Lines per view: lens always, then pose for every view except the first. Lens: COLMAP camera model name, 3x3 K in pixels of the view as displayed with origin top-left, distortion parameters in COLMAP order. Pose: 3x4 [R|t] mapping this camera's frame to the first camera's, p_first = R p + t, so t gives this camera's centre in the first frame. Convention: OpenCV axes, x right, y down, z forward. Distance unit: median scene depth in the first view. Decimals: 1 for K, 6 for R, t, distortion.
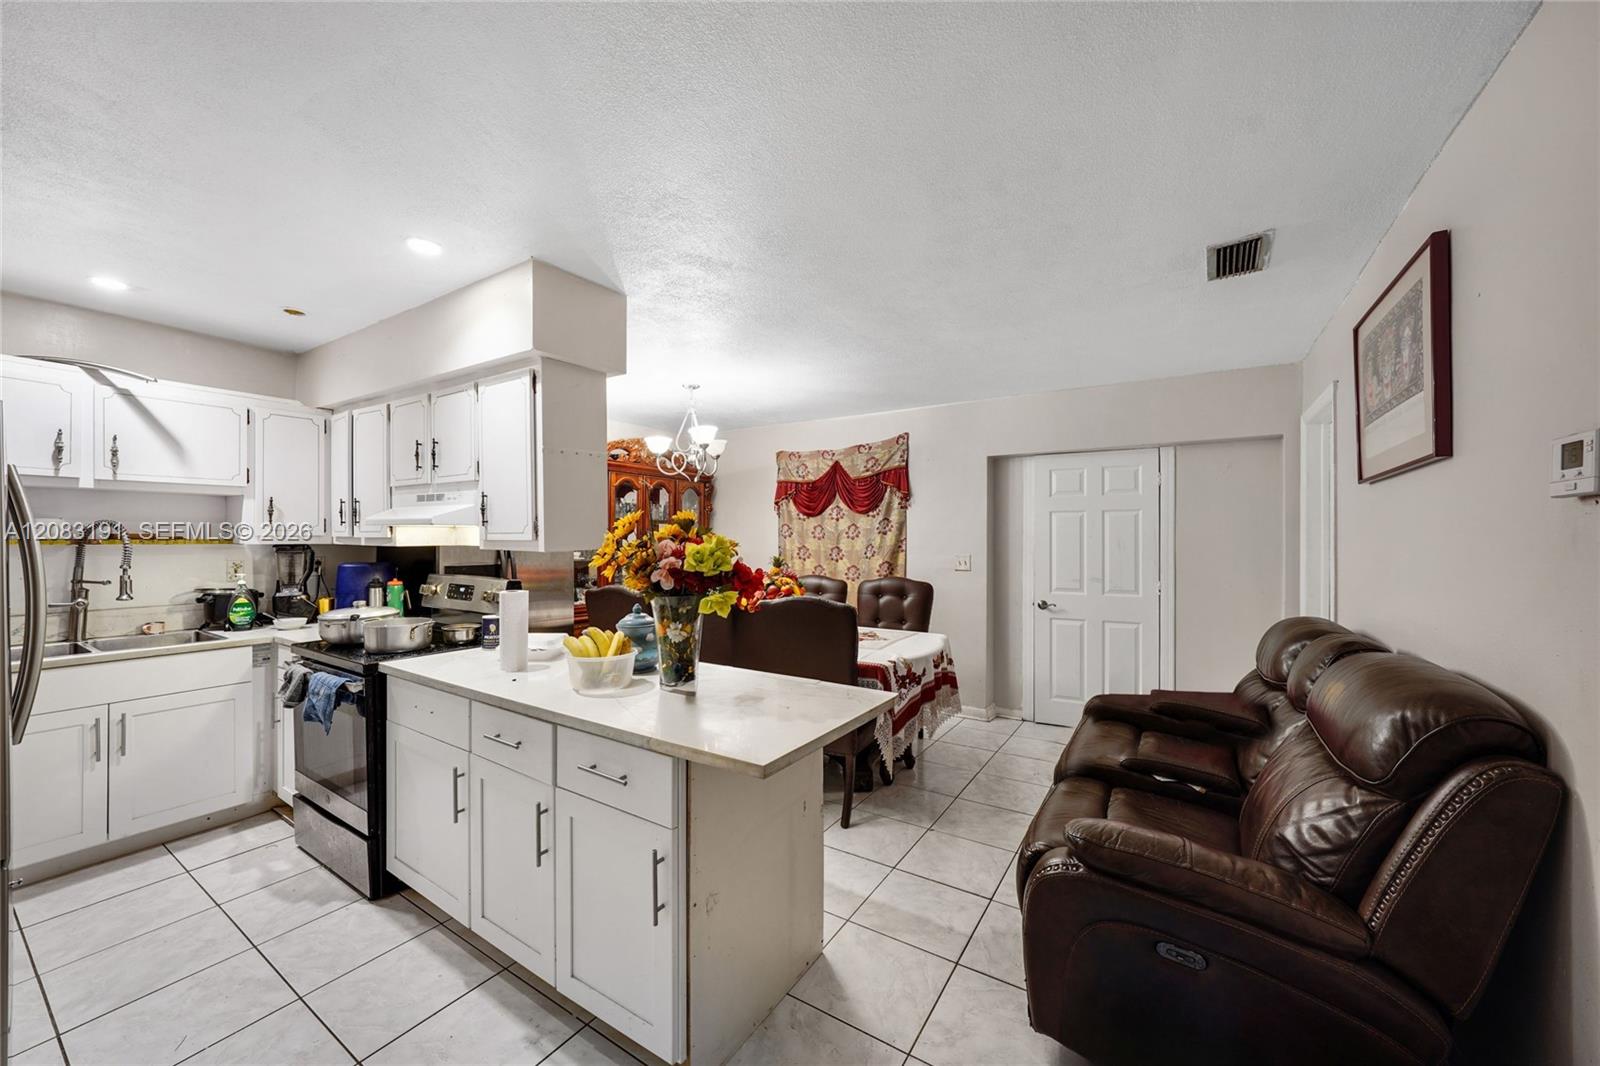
lens RADIAL K [[571.2, 0, 800.0], [0, 571.2, 533.0], [0, 0, 1]] dist [-0.021748, 0.006245]
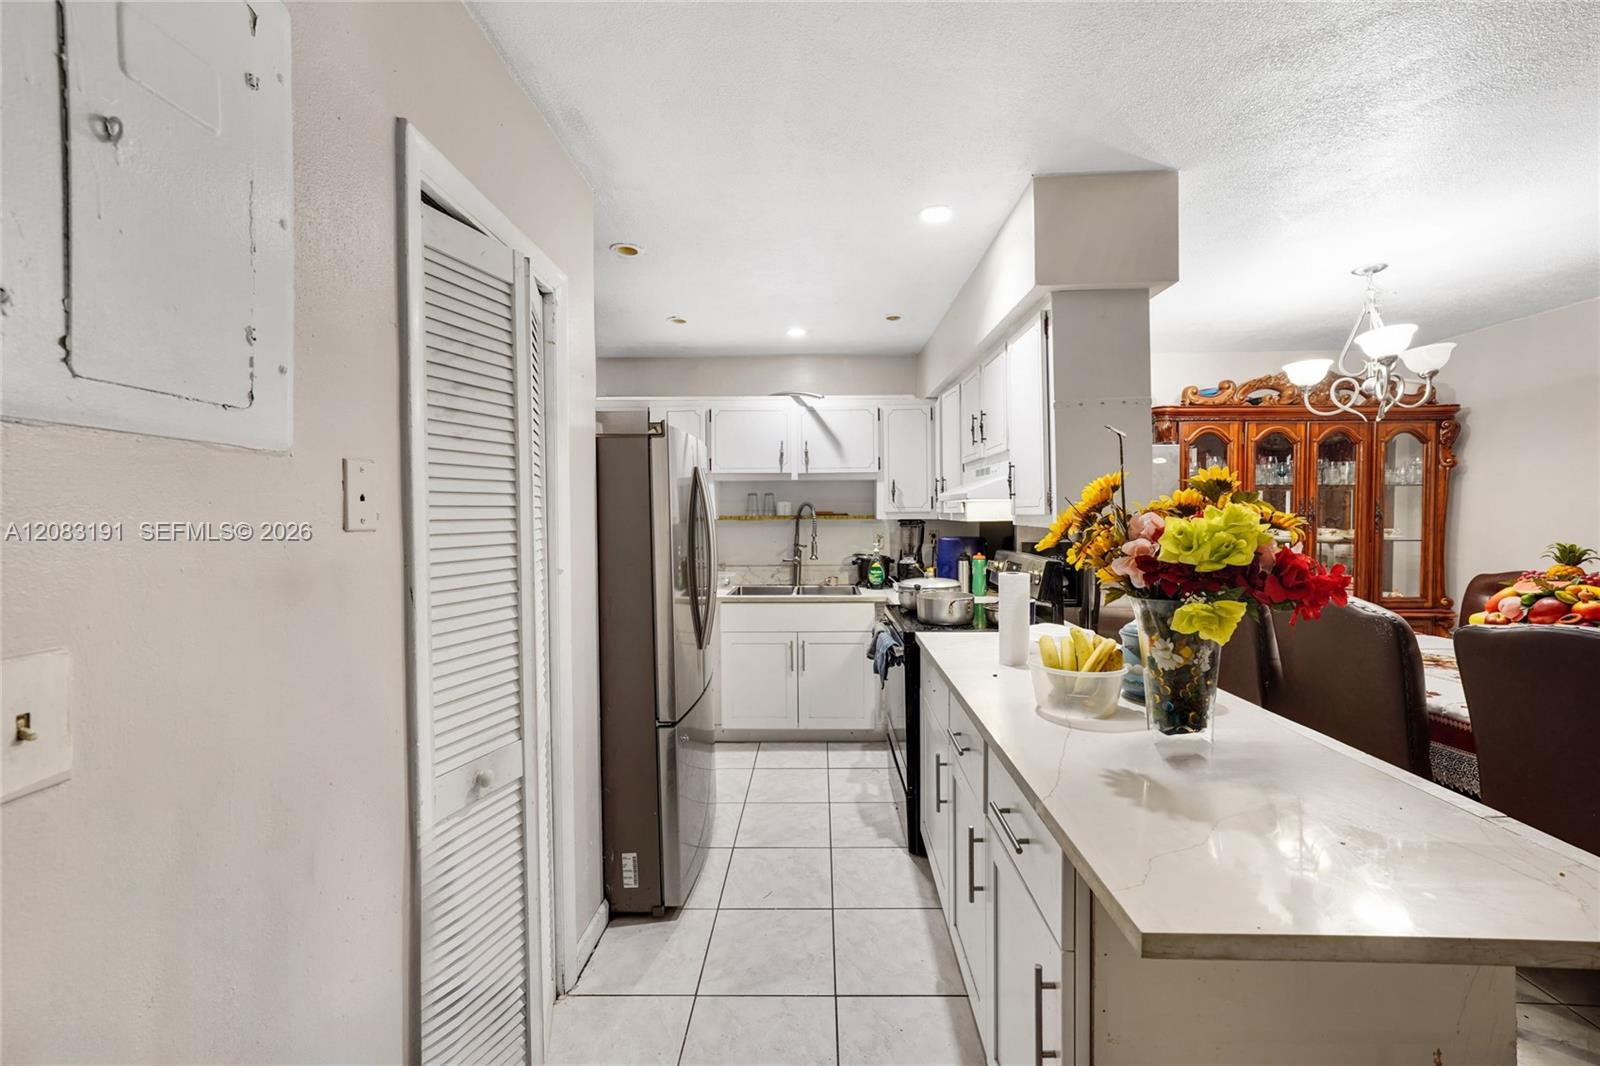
lens RADIAL K [[626.5, 0, 804.9], [0, 626.5, 526.6], [0, 0, 1]] dist [-0.001609, 0.000169]
pose [[0.538883, 0.011085, -0.842308, 0.091710], [0.014618, 0.999640, 0.022508, 0.003221], [0.842254, -0.024442, 0.538527, 0.151626]]
